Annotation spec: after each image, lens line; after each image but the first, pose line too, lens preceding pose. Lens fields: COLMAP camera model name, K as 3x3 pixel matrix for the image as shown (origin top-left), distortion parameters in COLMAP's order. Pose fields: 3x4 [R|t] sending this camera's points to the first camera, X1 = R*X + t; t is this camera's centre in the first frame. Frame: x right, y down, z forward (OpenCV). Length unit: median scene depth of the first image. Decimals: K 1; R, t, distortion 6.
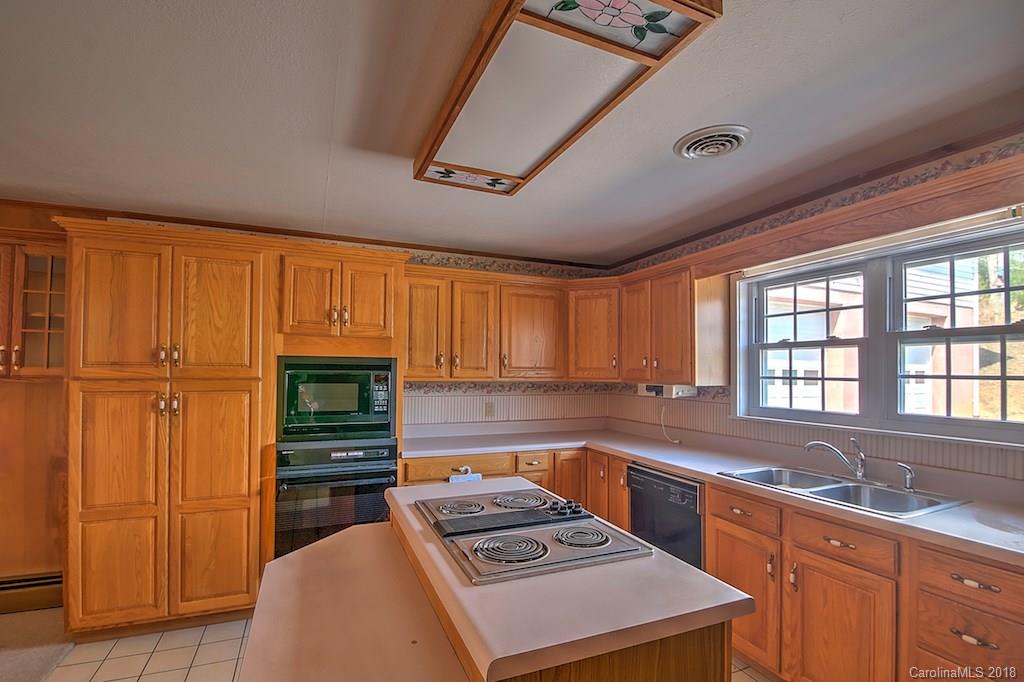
lens RADIAL K [[461.4, 0, 513.6], [0, 461.4, 361.8], [0, 0, 1]] dist [-0.000063, -0.000078]
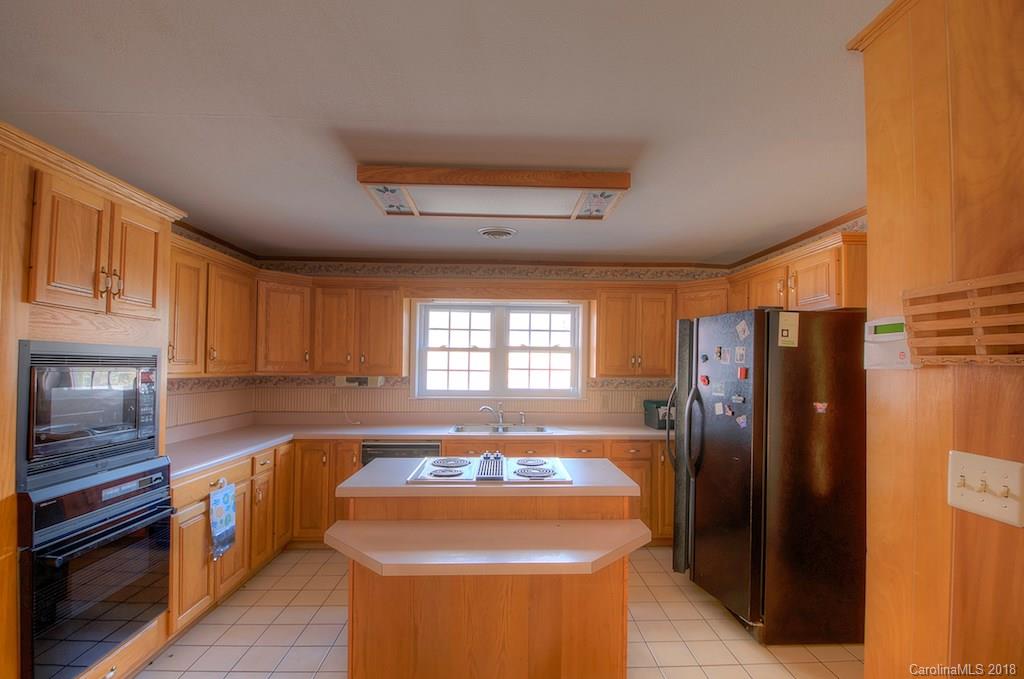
lens RADIAL K [[457.2, 0, 514.2], [0, 457.2, 360.4], [0, 0, 1]] dist [-0.000275, -0.000116]
pose [[0.369688, 0.009974, 0.929102, -0.729832], [-0.025933, 0.999664, -0.000412, -0.003197], [-0.928794, -0.023942, 0.369822, 0.206038]]
